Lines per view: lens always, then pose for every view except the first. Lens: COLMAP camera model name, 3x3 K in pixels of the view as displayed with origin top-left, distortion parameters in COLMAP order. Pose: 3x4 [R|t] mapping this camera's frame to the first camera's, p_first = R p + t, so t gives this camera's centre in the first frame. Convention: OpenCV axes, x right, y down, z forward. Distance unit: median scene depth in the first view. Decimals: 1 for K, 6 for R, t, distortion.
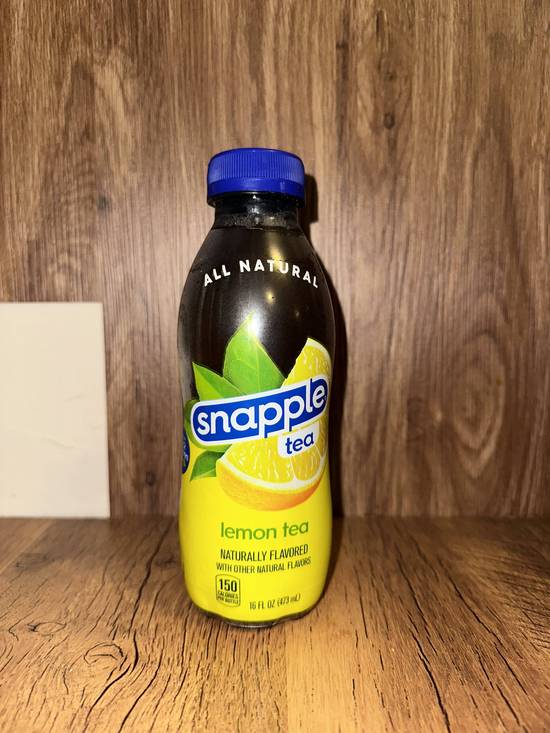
lens RADIAL K [[558.7, 0, 275.0], [0, 558.7, 366.5], [0, 0, 1]] dist [-0.036378, 0.001190]
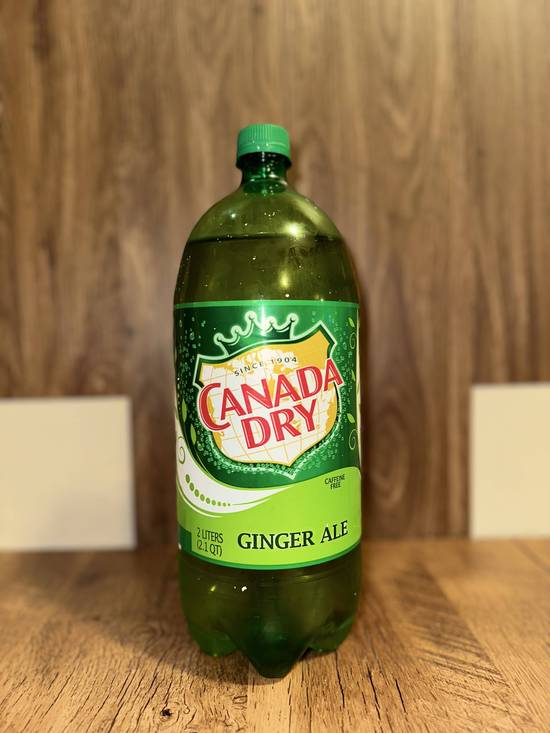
lens RADIAL K [[553.0, 0, 281.5], [0, 553.0, 370.3], [0, 0, 1]] dist [0.002165, -0.003641]
pose [[0.999494, -0.018745, 0.025686, 0.055436], [0.019482, 0.999396, -0.028768, -0.141593], [-0.025131, 0.029254, 0.999256, -0.469968]]
